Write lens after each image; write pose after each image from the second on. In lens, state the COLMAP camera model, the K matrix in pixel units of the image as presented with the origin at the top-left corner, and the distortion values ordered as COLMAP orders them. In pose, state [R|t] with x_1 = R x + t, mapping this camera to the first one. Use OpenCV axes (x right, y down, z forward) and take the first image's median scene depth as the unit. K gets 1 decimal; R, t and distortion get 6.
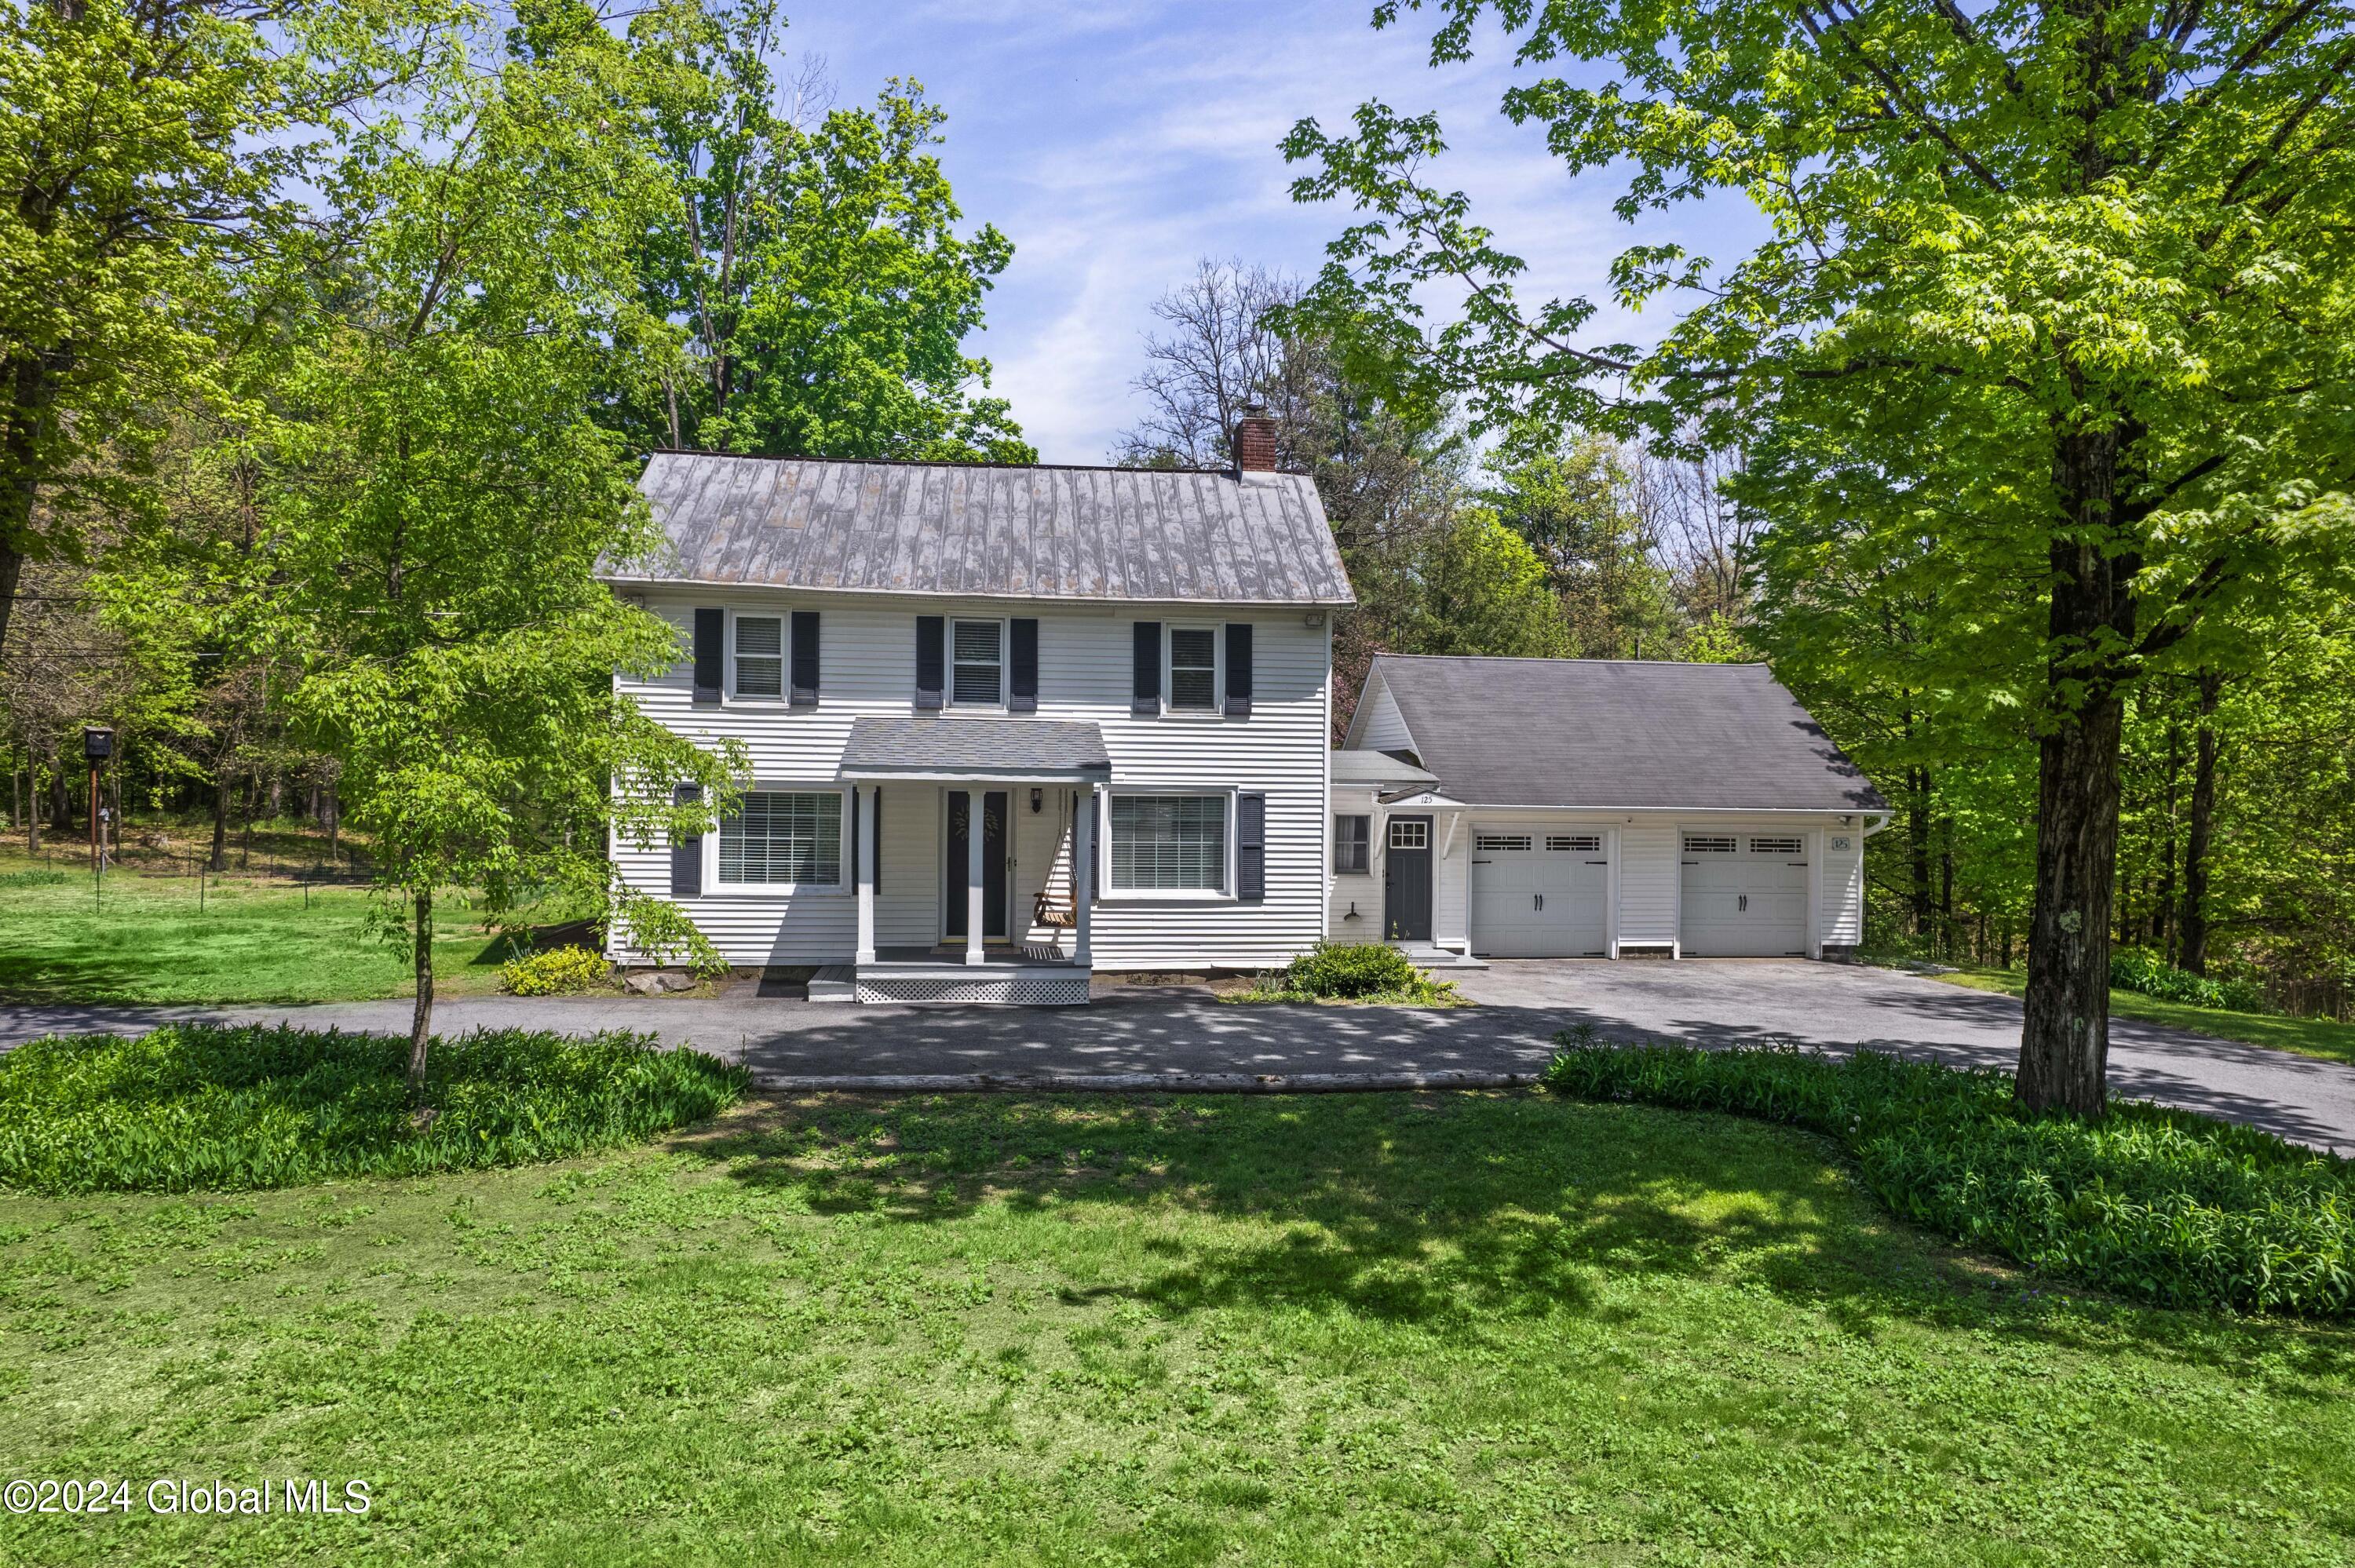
lens RADIAL K [[1471.4, 0, 1170.3], [0, 1471.4, 790.6], [0, 0, 1]] dist [-0.002323, 0.000927]
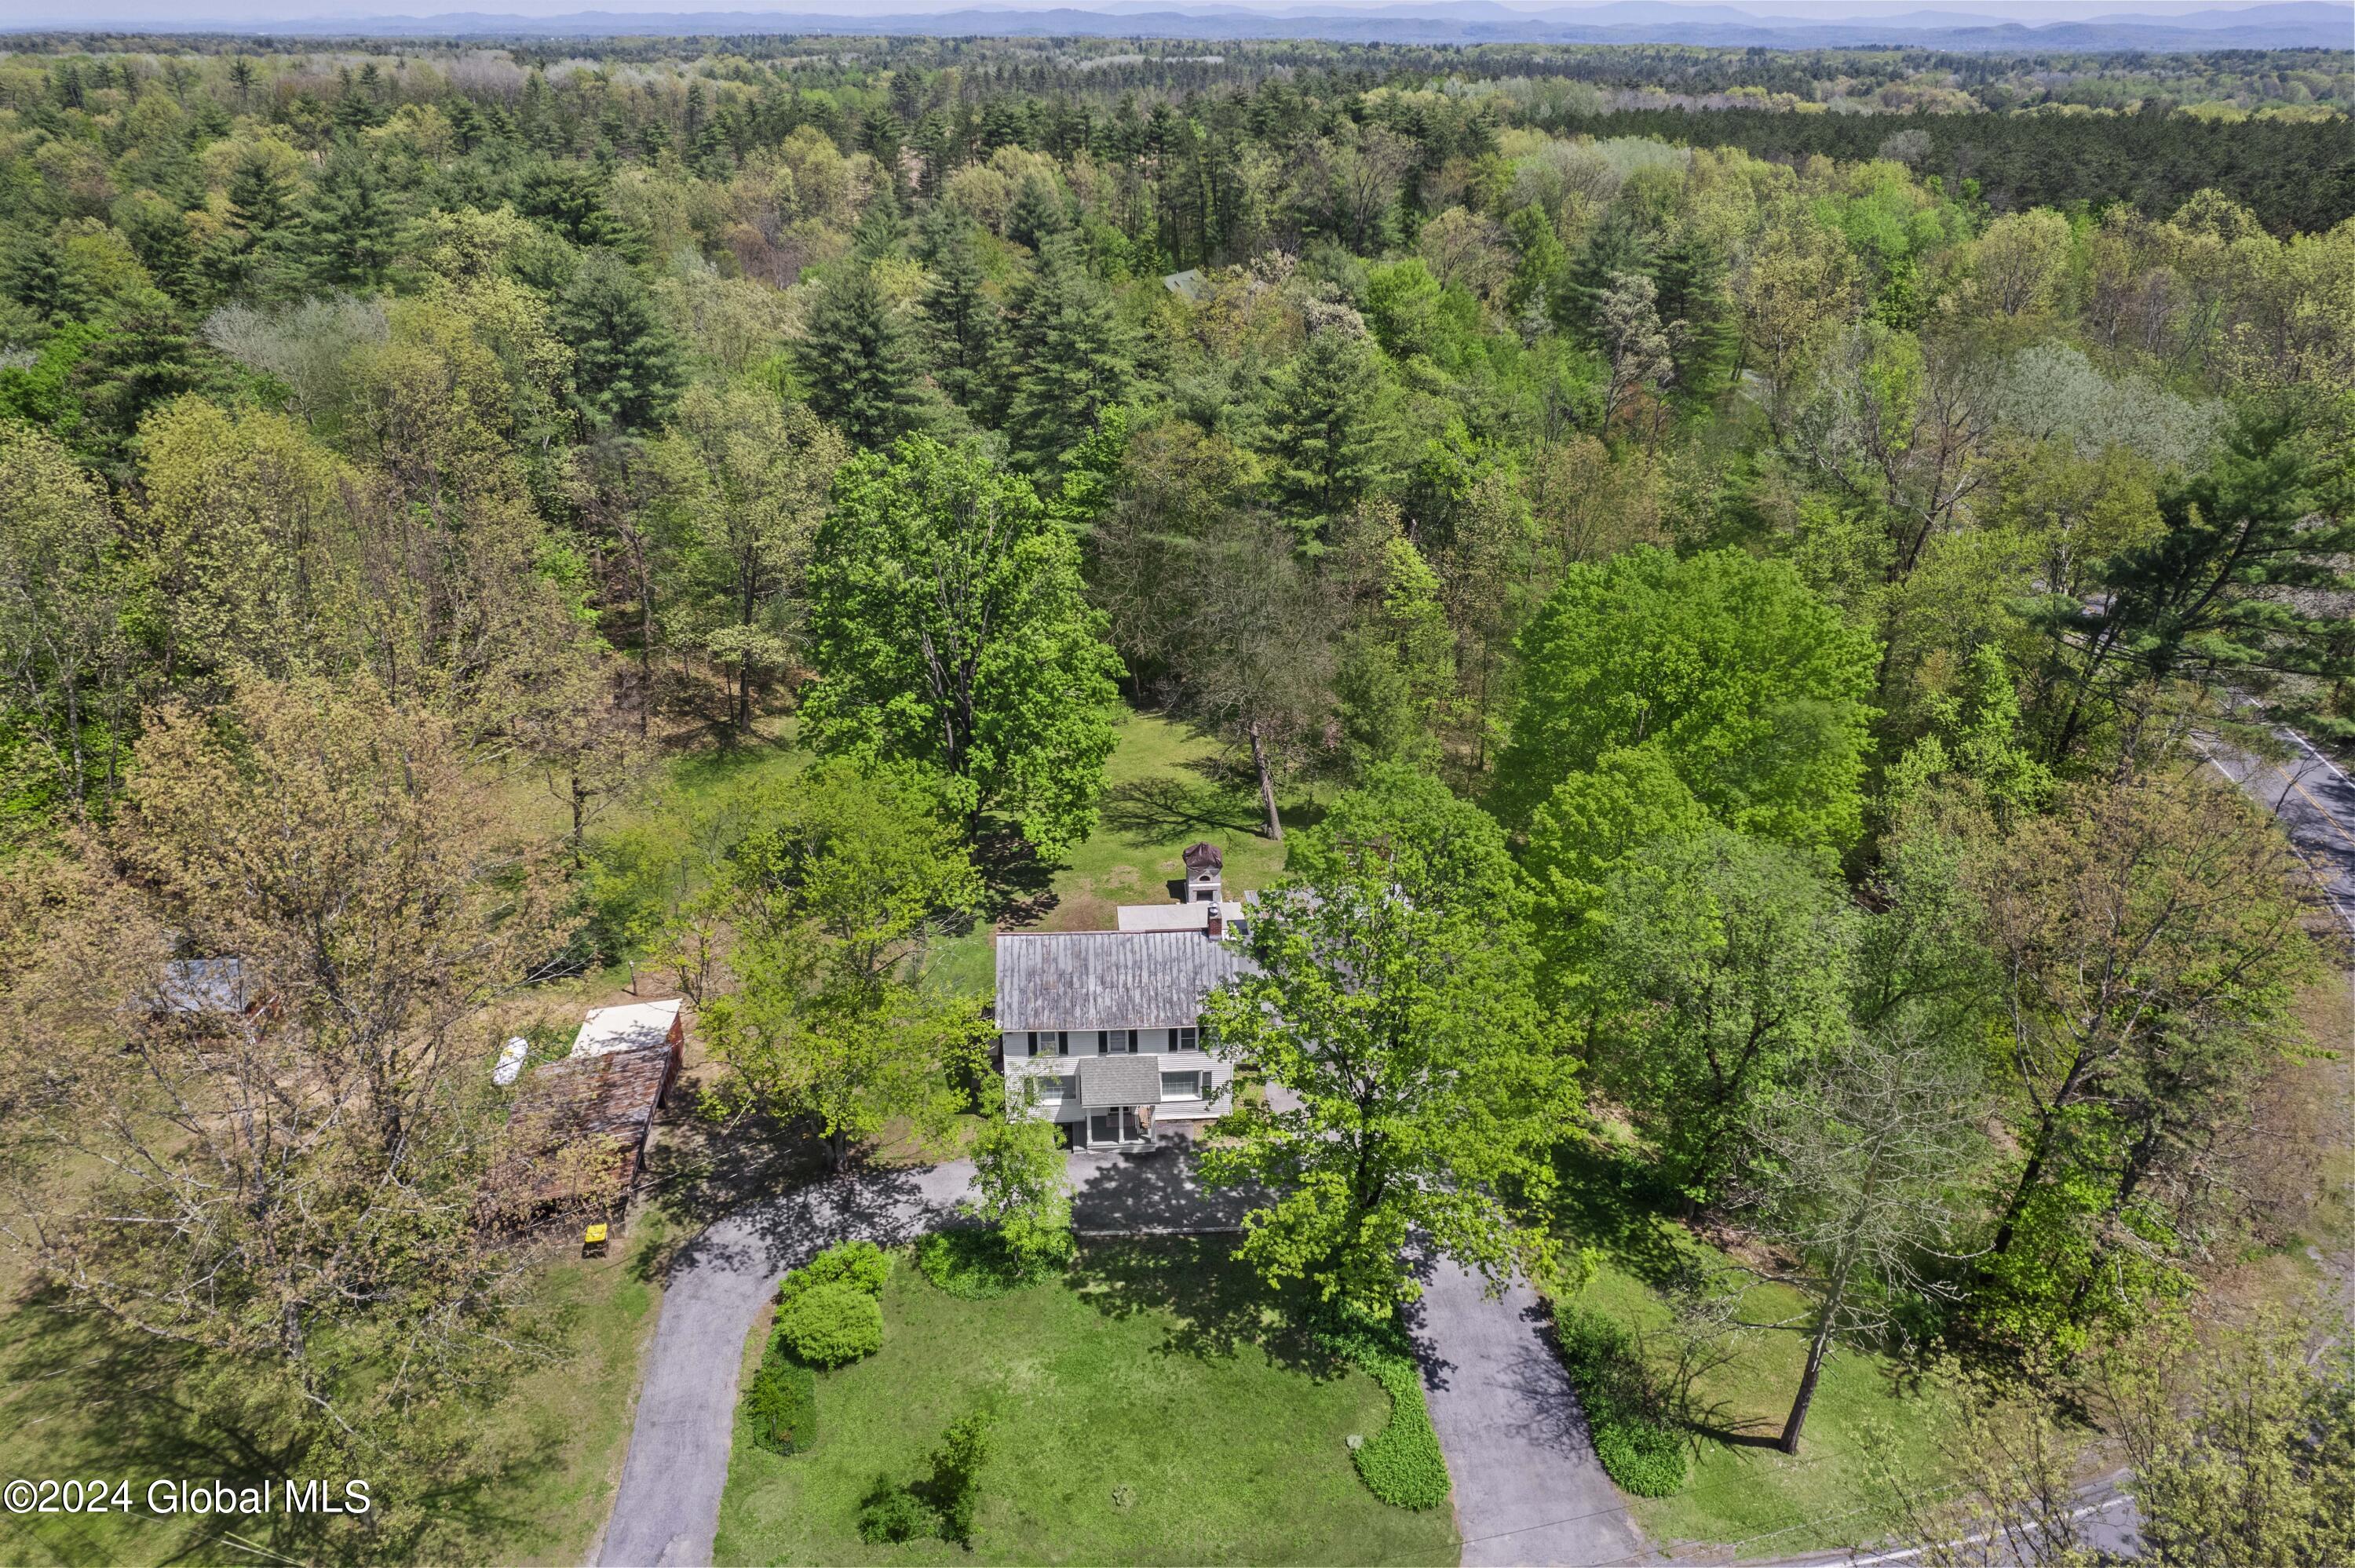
lens RADIAL K [[1471.4, 0, 1175.6], [0, 1471.4, 785.5], [0, 0, 1]] dist [-0.002323, 0.000927]
pose [[0.999025, 0.025615, -0.035947, 0.087106], [-0.006424, 0.890094, 0.455731, -1.990877], [0.043670, -0.455056, 0.889392, -1.501413]]
